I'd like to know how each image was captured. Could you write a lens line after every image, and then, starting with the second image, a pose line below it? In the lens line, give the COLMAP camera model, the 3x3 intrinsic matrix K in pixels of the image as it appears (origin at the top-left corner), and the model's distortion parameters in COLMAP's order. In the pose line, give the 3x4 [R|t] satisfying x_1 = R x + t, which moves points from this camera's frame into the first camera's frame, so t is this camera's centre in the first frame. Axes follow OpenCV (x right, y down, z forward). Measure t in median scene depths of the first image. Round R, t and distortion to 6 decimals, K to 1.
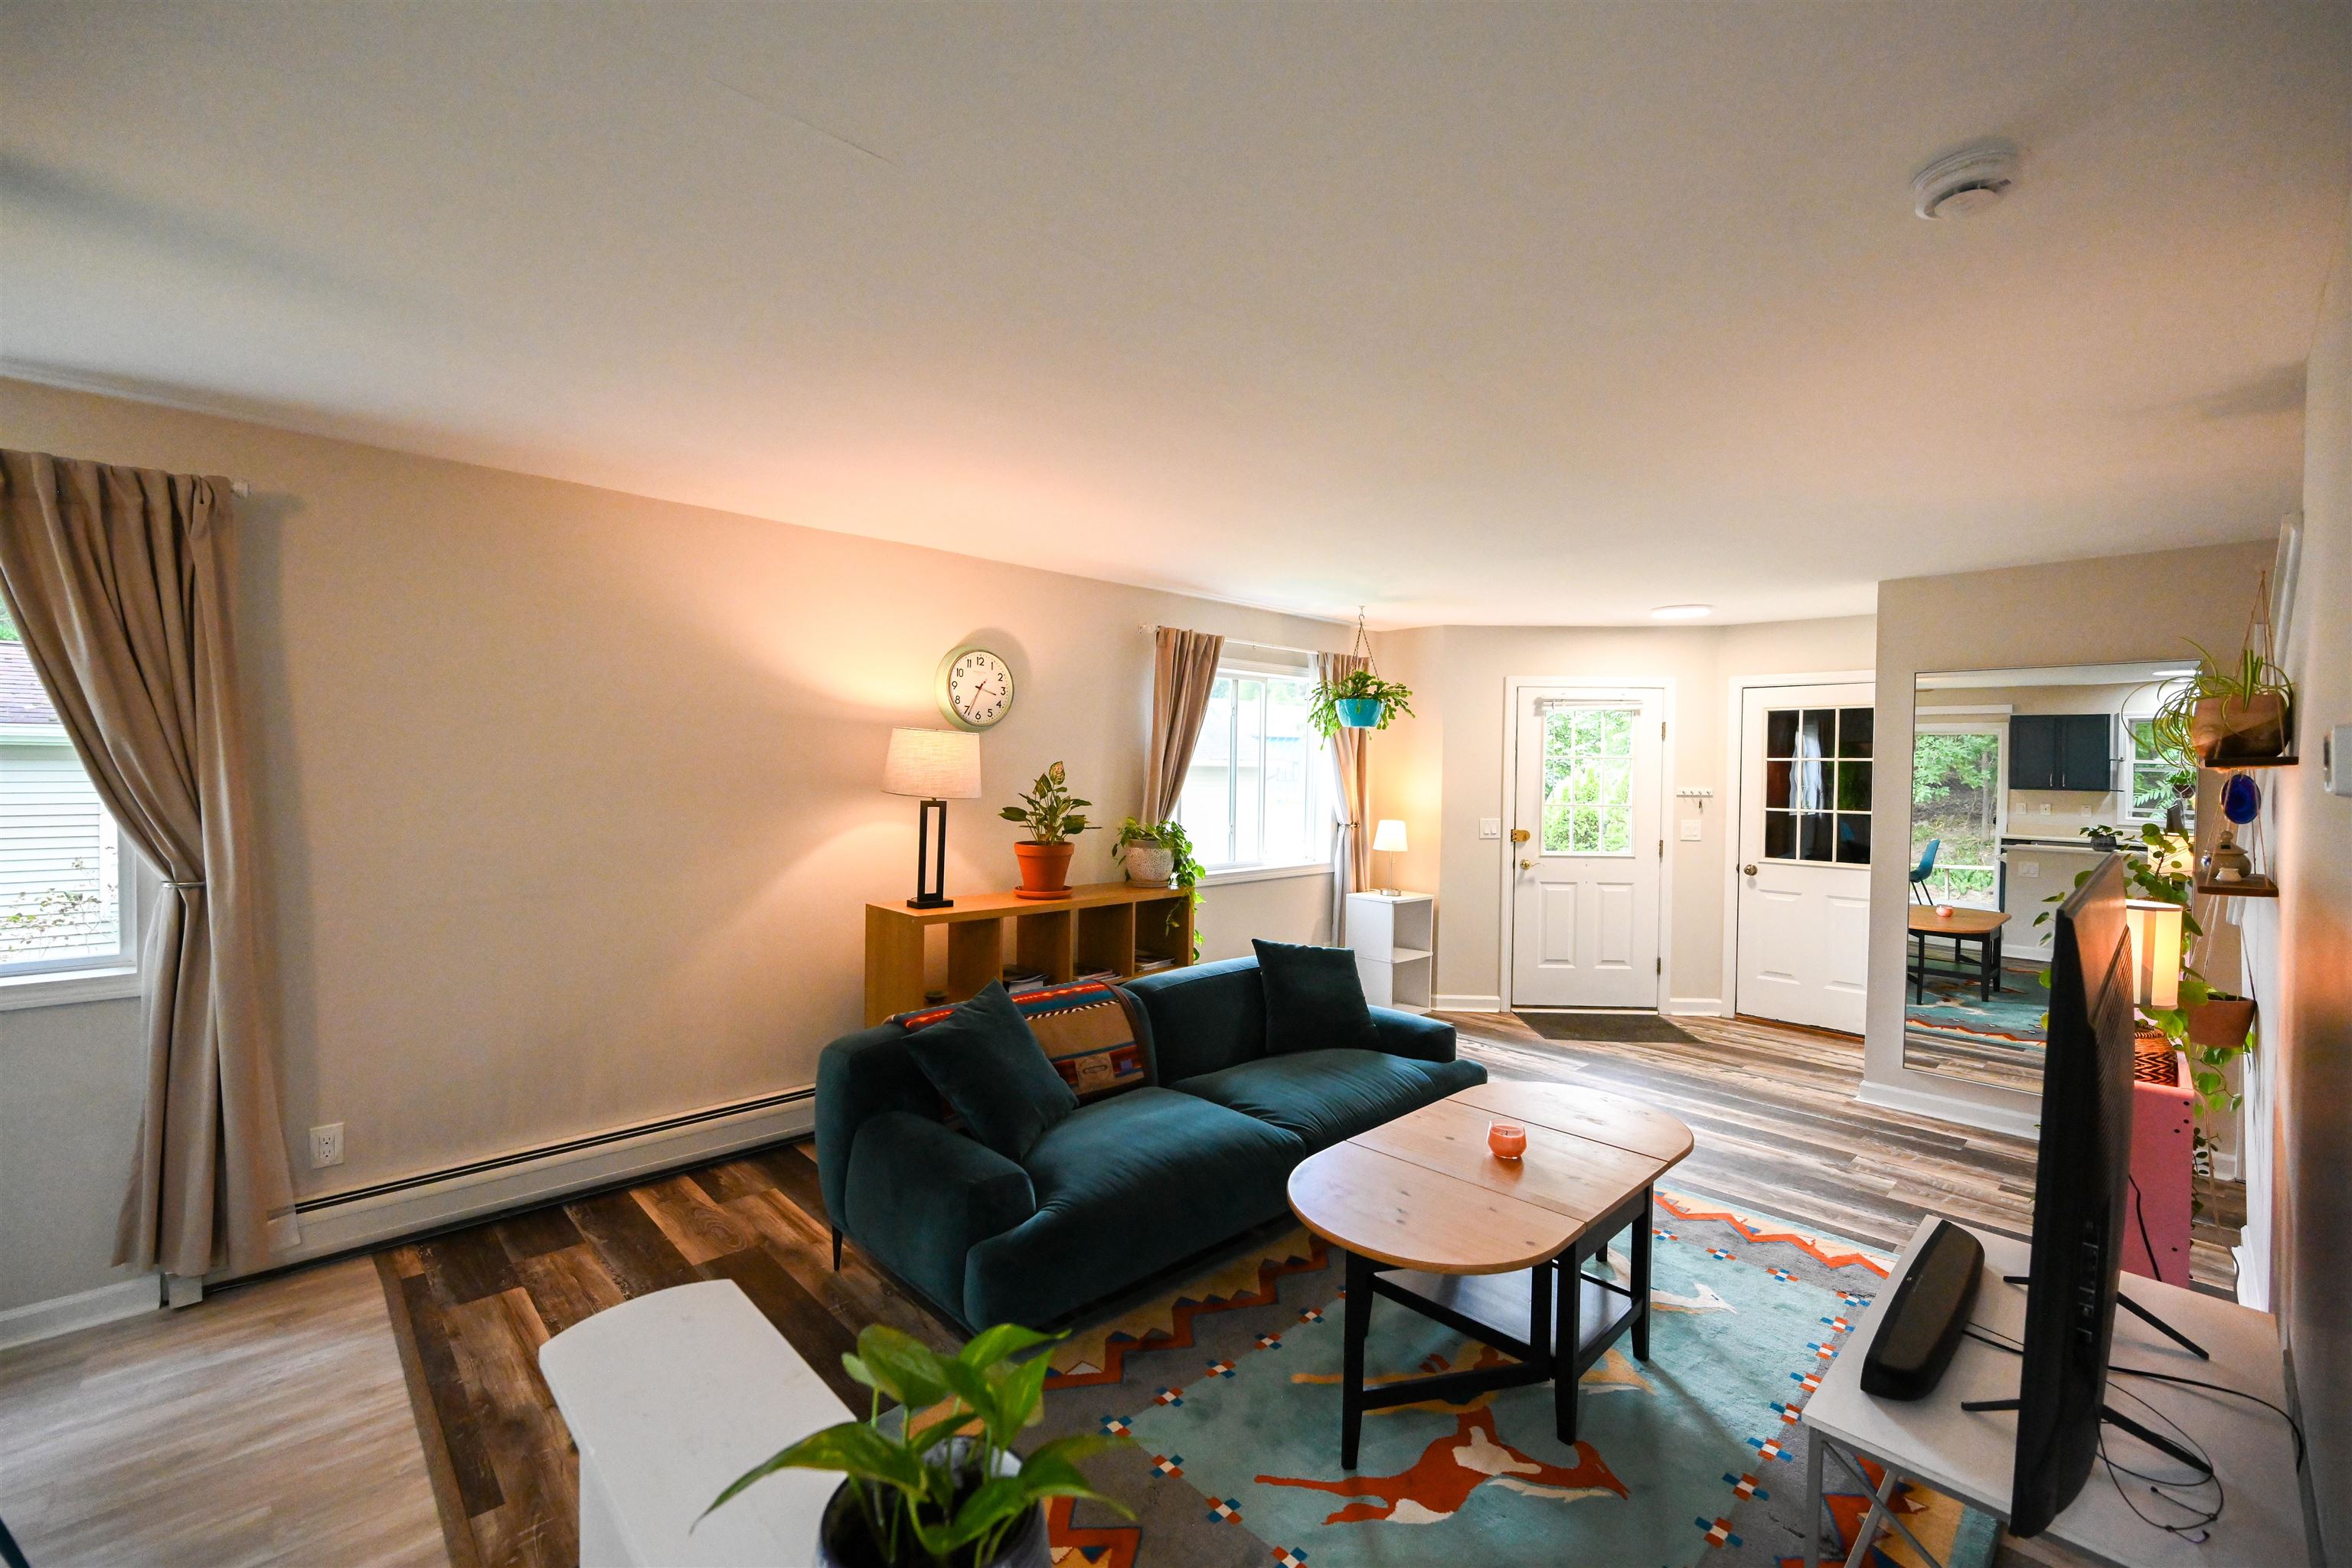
lens RADIAL K [[955.3, 0, 1219.1], [0, 955.3, 796.6], [0, 0, 1]] dist [0.002156, 0.000925]
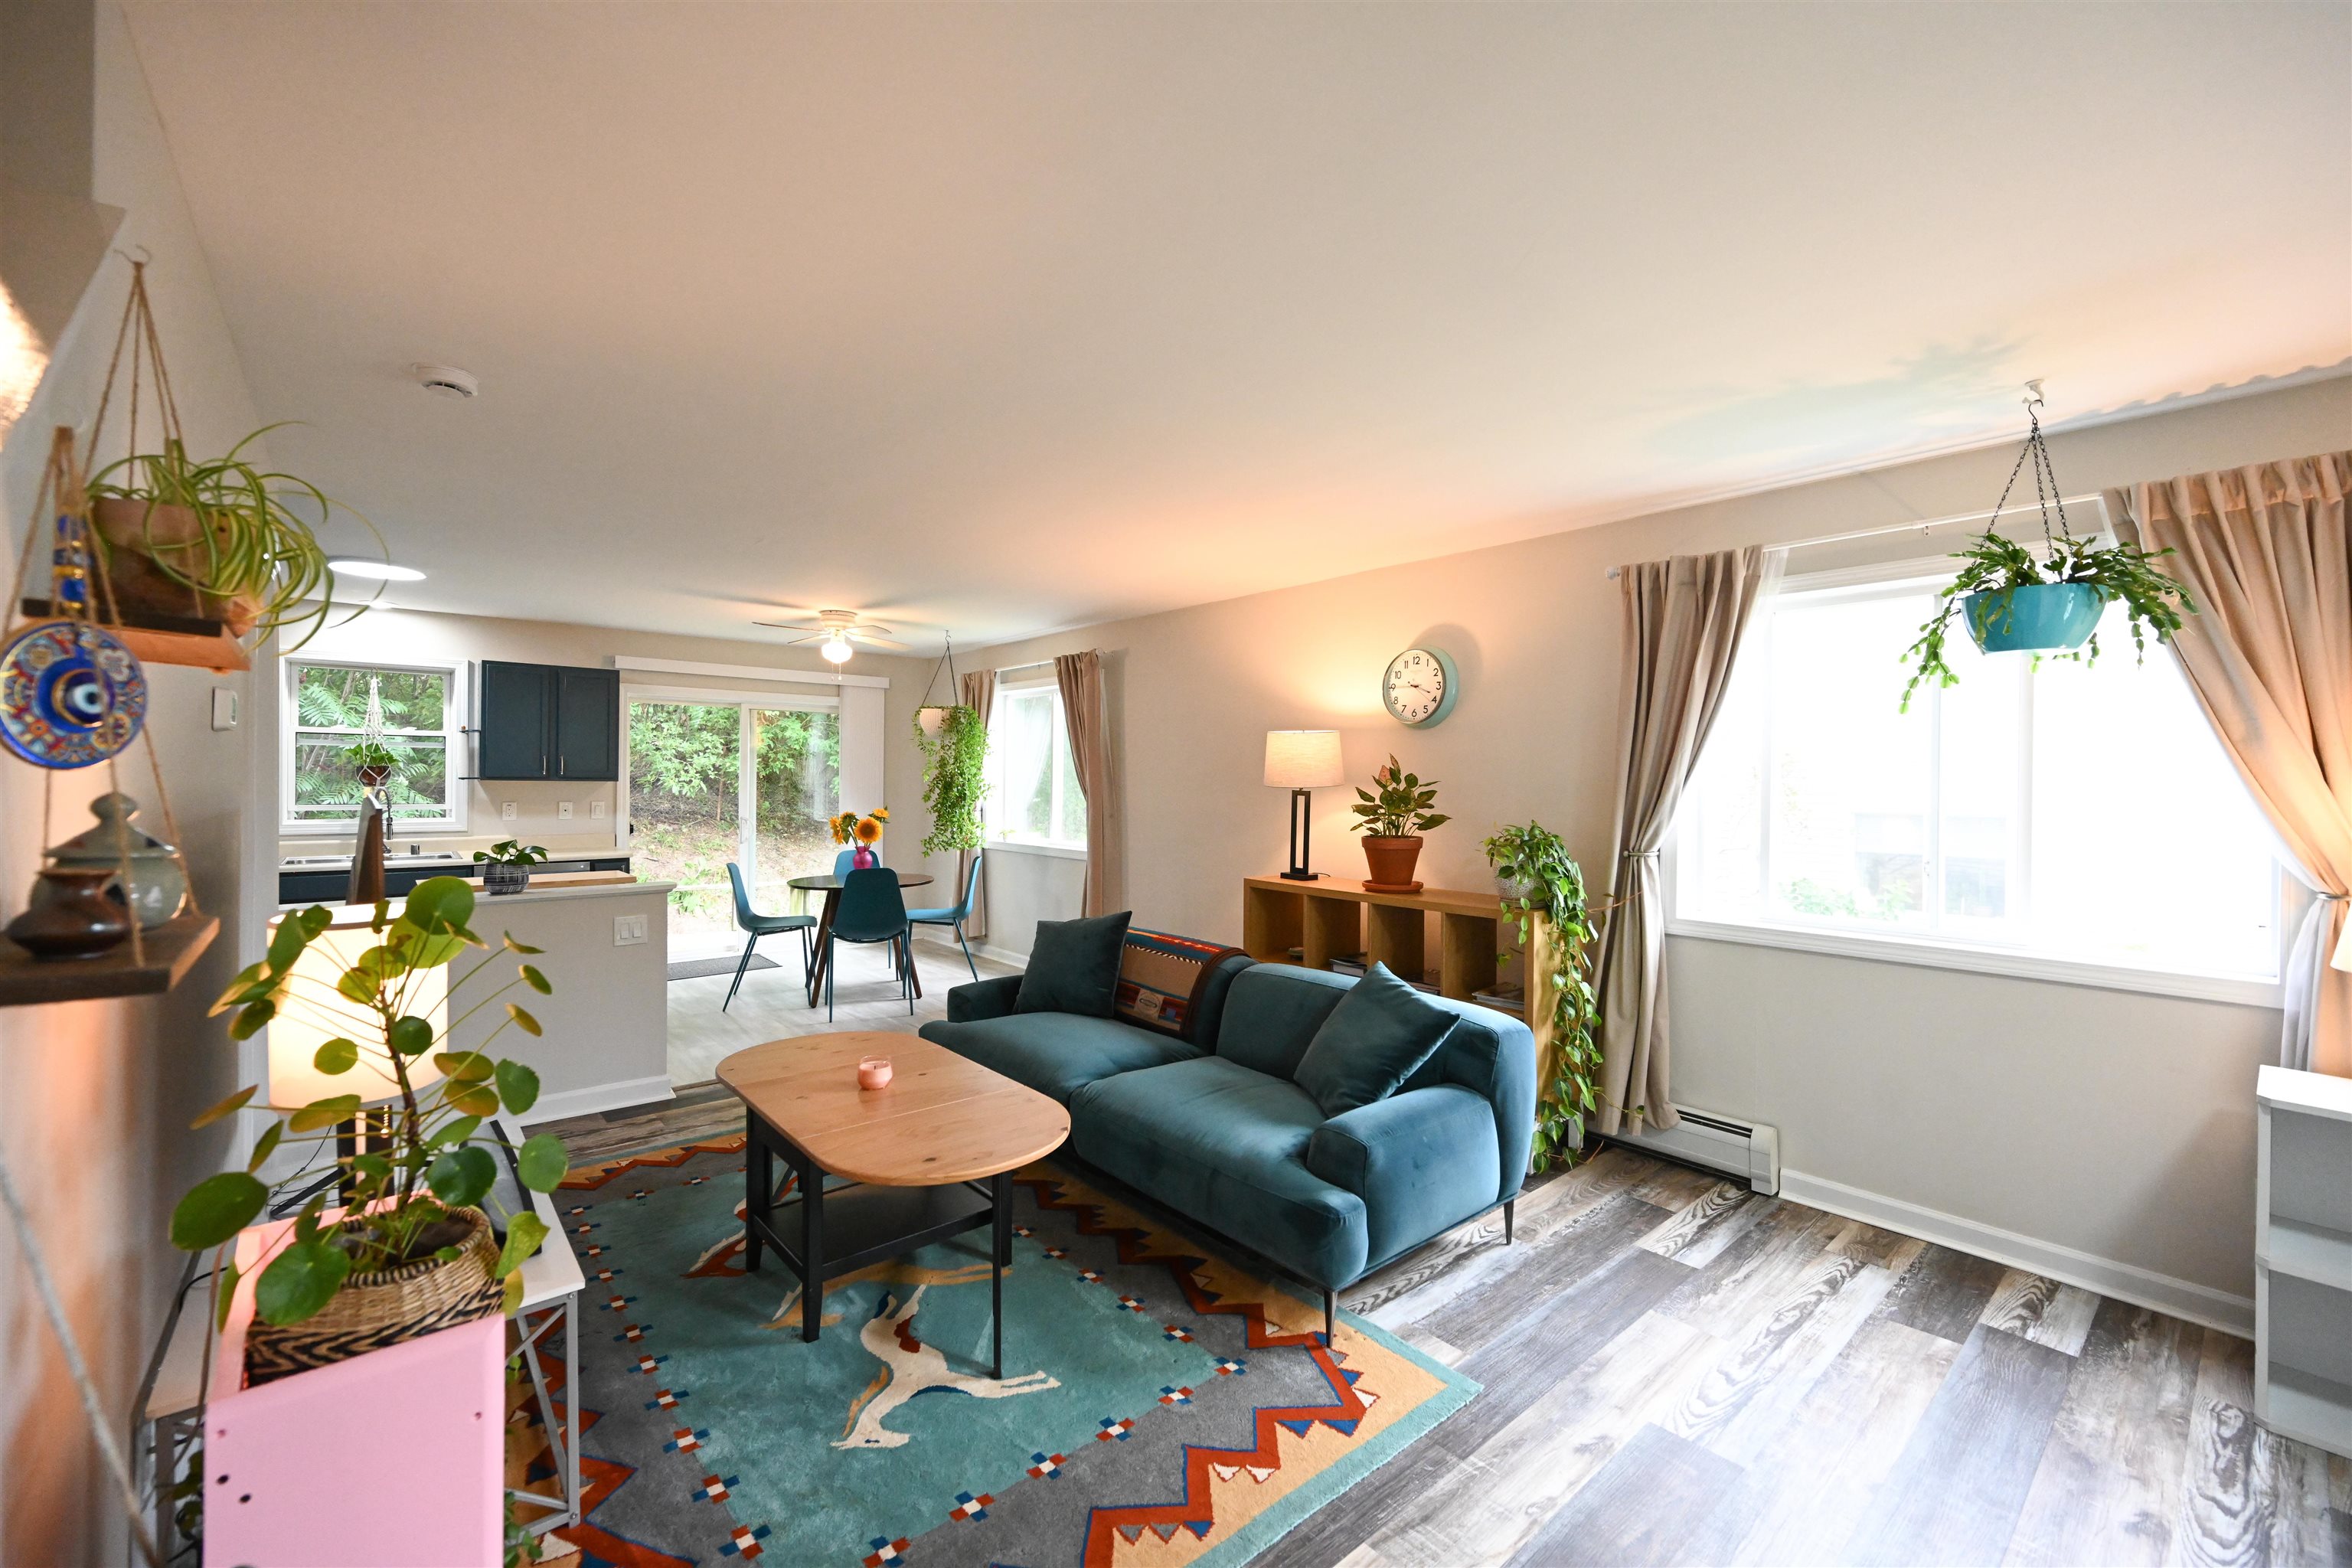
lens RADIAL K [[955.3, 0, 1178.1], [0, 955.3, 779.1], [0, 0, 1]] dist [0.002156, 0.000925]
pose [[-0.065034, -0.015430, -0.997764, 0.794363], [-0.035935, 0.999268, -0.013111, 0.009756], [0.997236, 0.035002, -0.065541, 0.805328]]
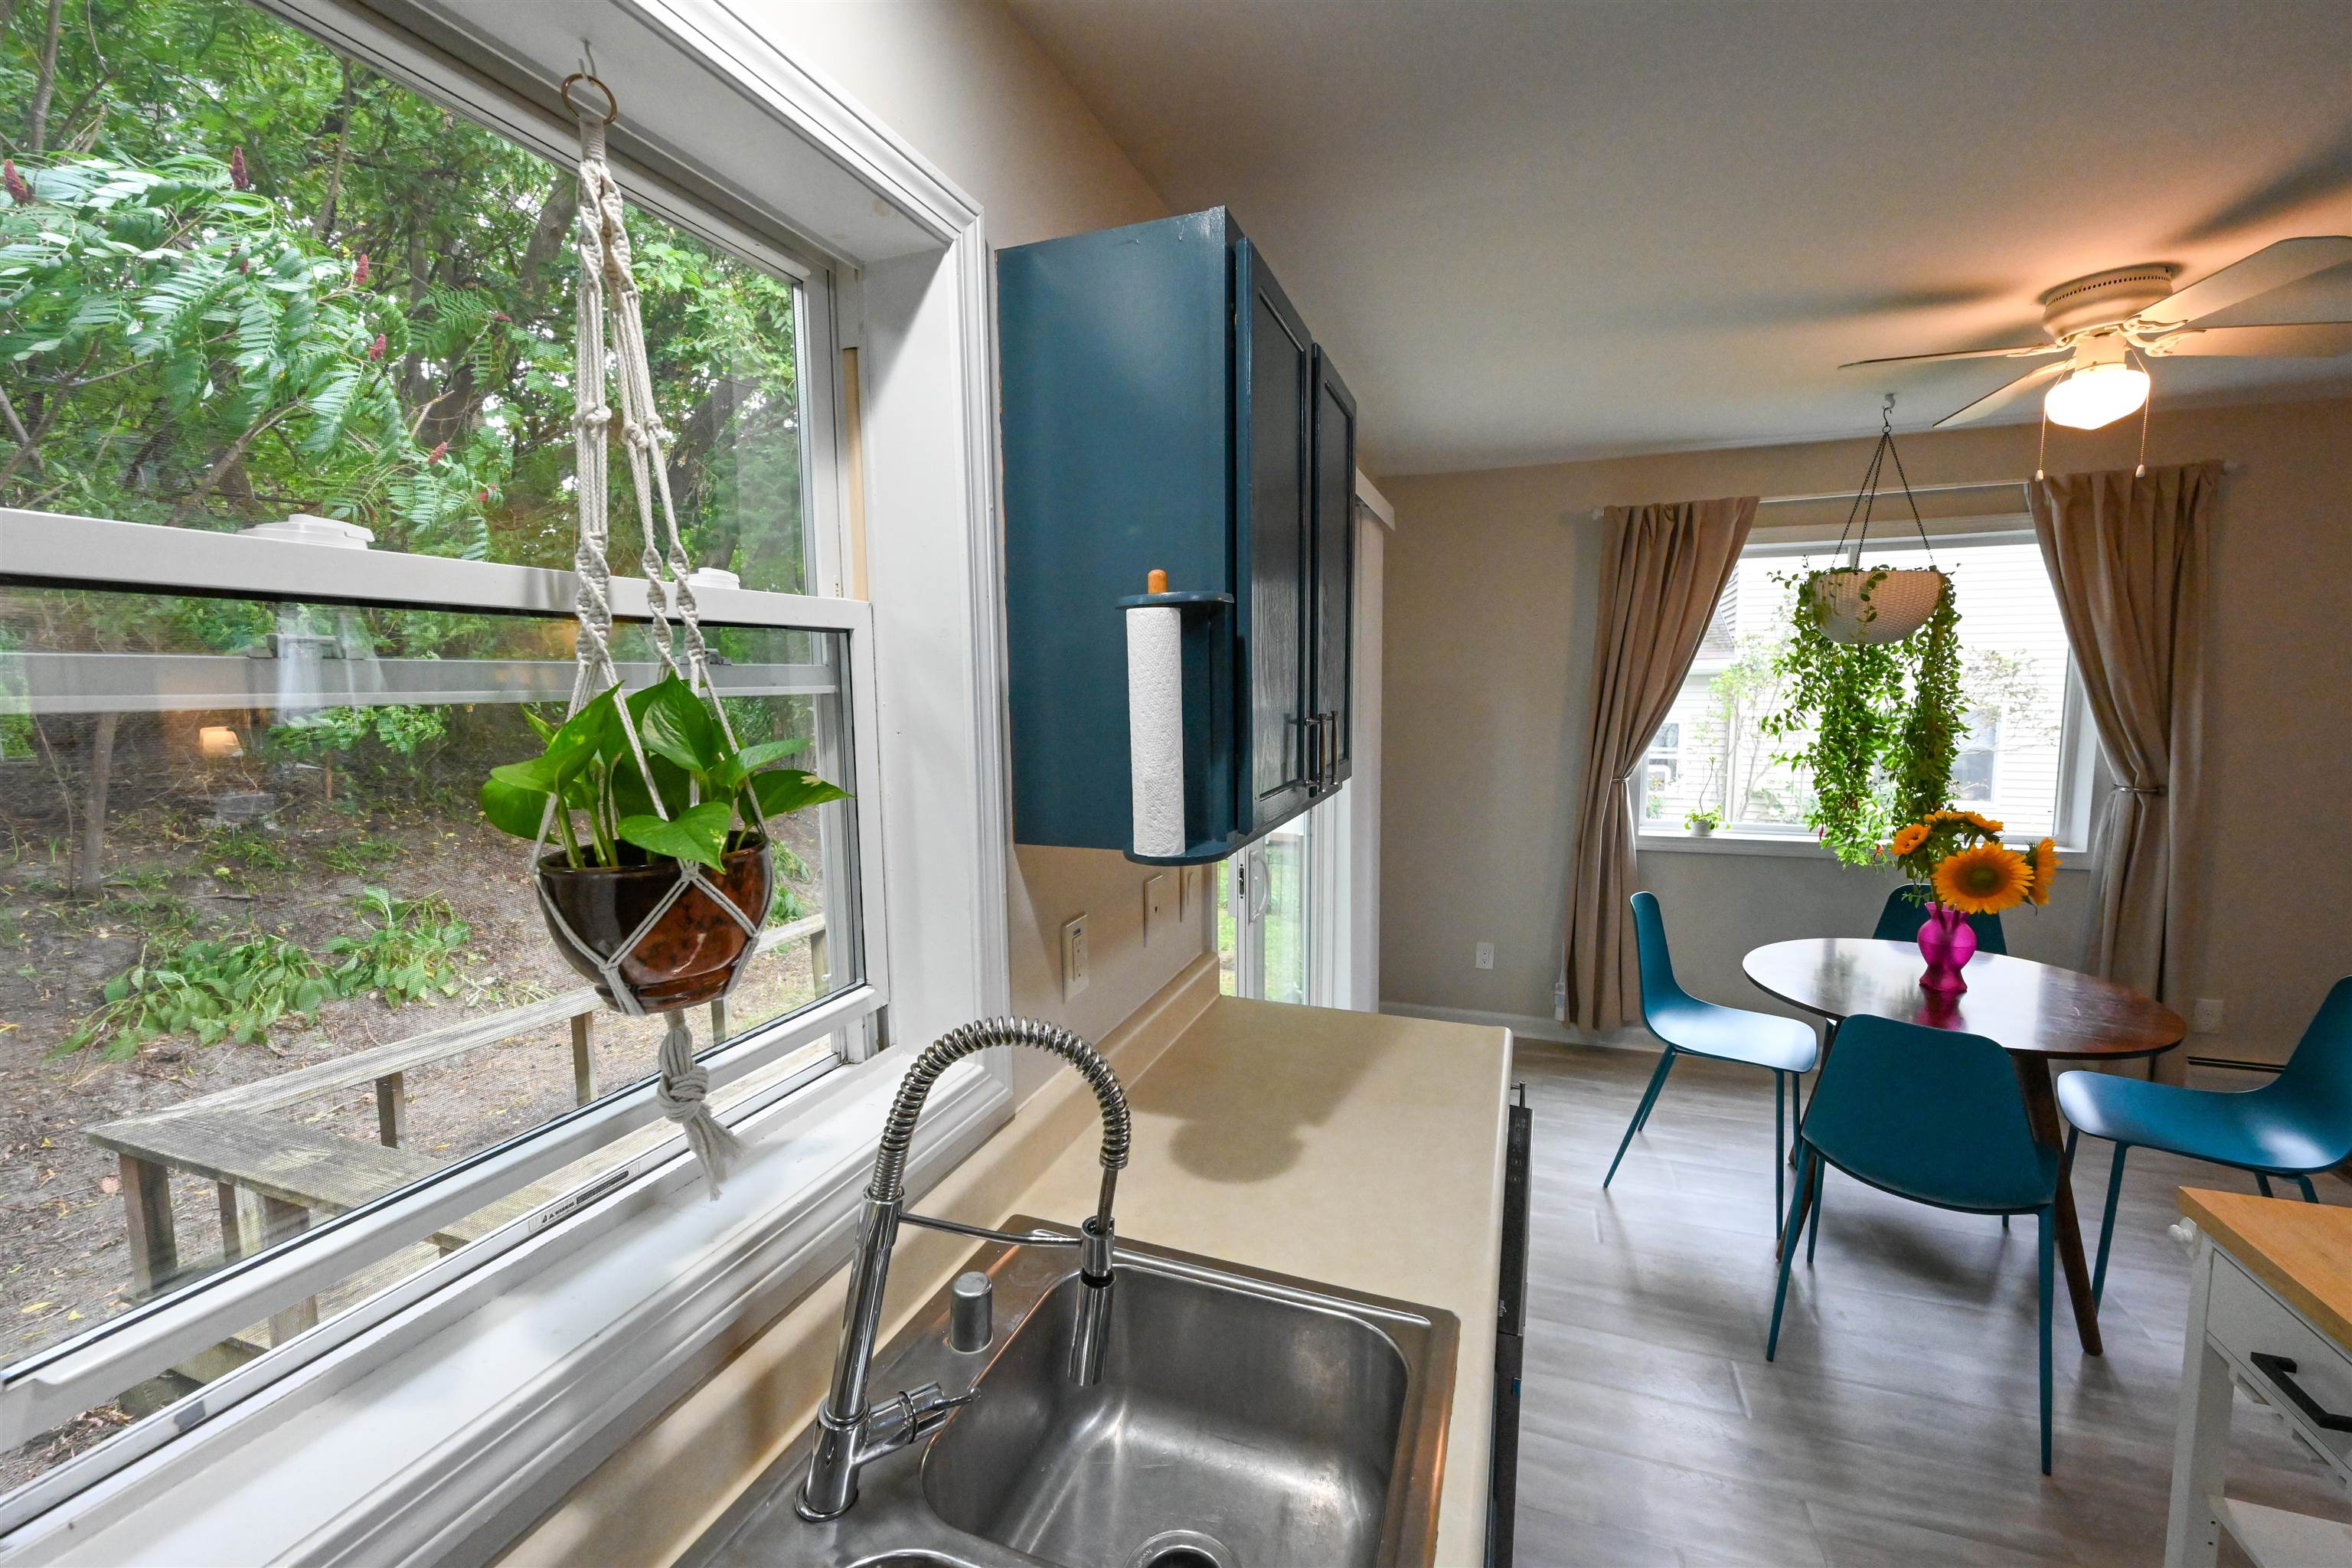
lens RADIAL K [[955.3, 0, 1163.2], [0, 955.3, 784.6], [0, 0, 1]] dist [0.002156, 0.000925]
pose [[0.431823, 0.082122, -0.898212, -0.295602], [-0.008006, 0.996156, 0.087227, -0.010809], [0.901923, -0.030476, 0.430821, -0.452339]]
